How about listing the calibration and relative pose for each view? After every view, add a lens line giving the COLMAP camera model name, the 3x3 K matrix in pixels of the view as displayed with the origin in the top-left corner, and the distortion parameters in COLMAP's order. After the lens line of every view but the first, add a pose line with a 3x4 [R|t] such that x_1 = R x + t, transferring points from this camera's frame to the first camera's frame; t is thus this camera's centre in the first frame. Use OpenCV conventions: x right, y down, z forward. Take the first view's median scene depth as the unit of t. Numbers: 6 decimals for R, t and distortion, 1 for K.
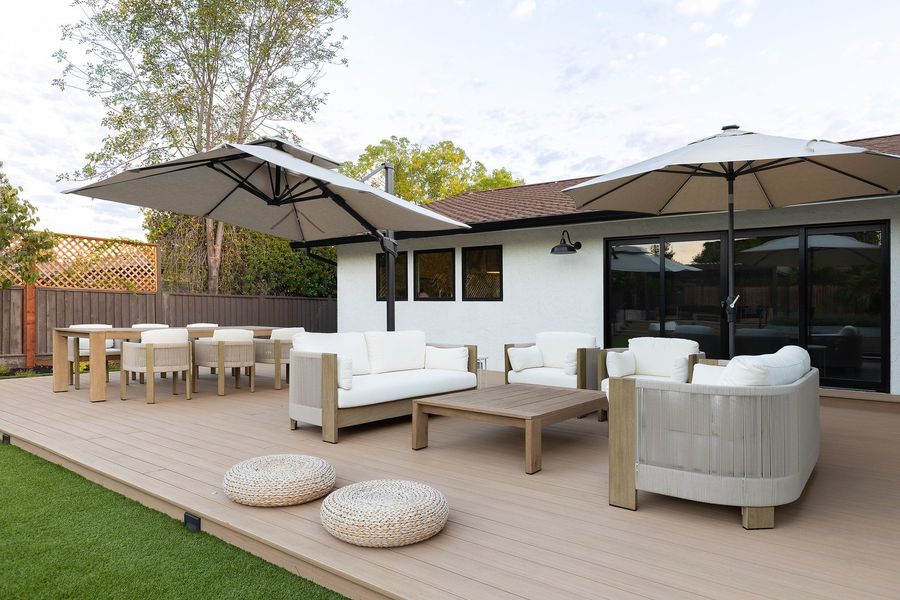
lens RADIAL K [[525.8, 0, 456.8], [0, 525.8, 299.7], [0, 0, 1]] dist [-0.000901, 0.000289]
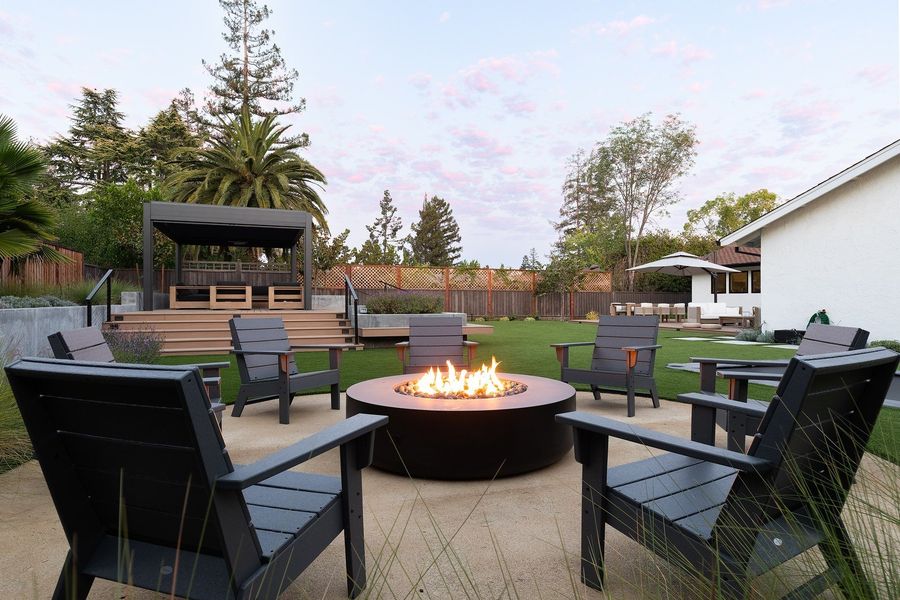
lens RADIAL K [[525.8, 0, 456.8], [0, 525.8, 299.7], [0, 0, 1]] dist [-0.000901, 0.000289]
pose [[0.816906, -0.012873, -0.576627, 0.289806], [0.020295, 0.999773, 0.006431, -0.010781], [0.576414, -0.016956, 0.816982, -1.699244]]
